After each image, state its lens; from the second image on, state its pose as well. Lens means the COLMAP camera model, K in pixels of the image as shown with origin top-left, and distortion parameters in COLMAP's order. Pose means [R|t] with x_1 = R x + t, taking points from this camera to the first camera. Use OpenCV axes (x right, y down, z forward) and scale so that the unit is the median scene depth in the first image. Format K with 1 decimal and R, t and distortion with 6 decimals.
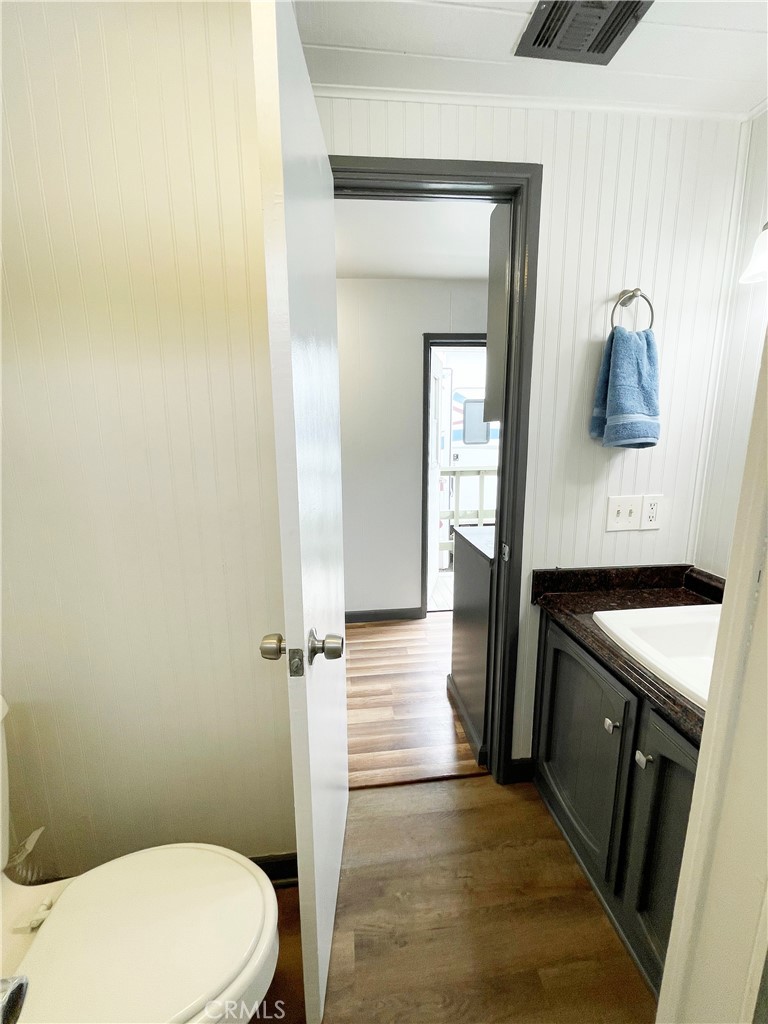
lens RADIAL K [[415.1, 0, 380.8], [0, 415.1, 511.5], [0, 0, 1]] dist [-0.000043, 0.000060]
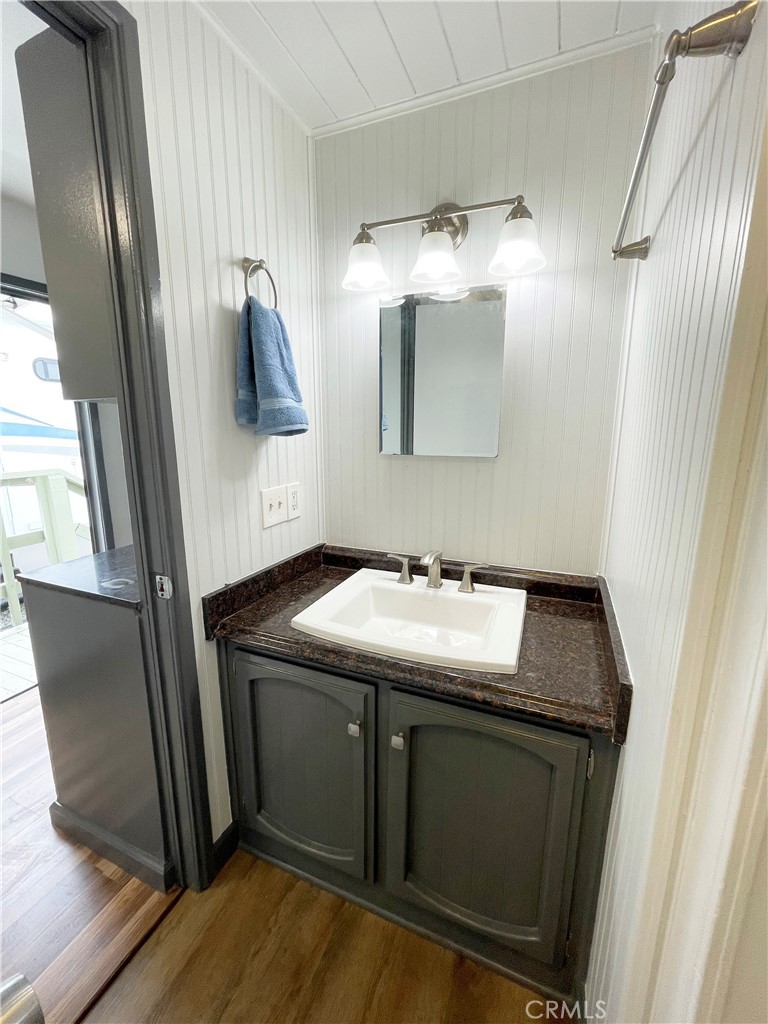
lens RADIAL K [[415.1, 0, 387.3], [0, 415.1, 508.3], [0, 0, 1]] dist [-0.000043, 0.000060]
pose [[0.475153, -0.159084, 0.865403, -0.110706], [0.165932, 0.982074, 0.089425, -0.033723], [-0.864116, 0.101107, 0.493032, 0.325245]]
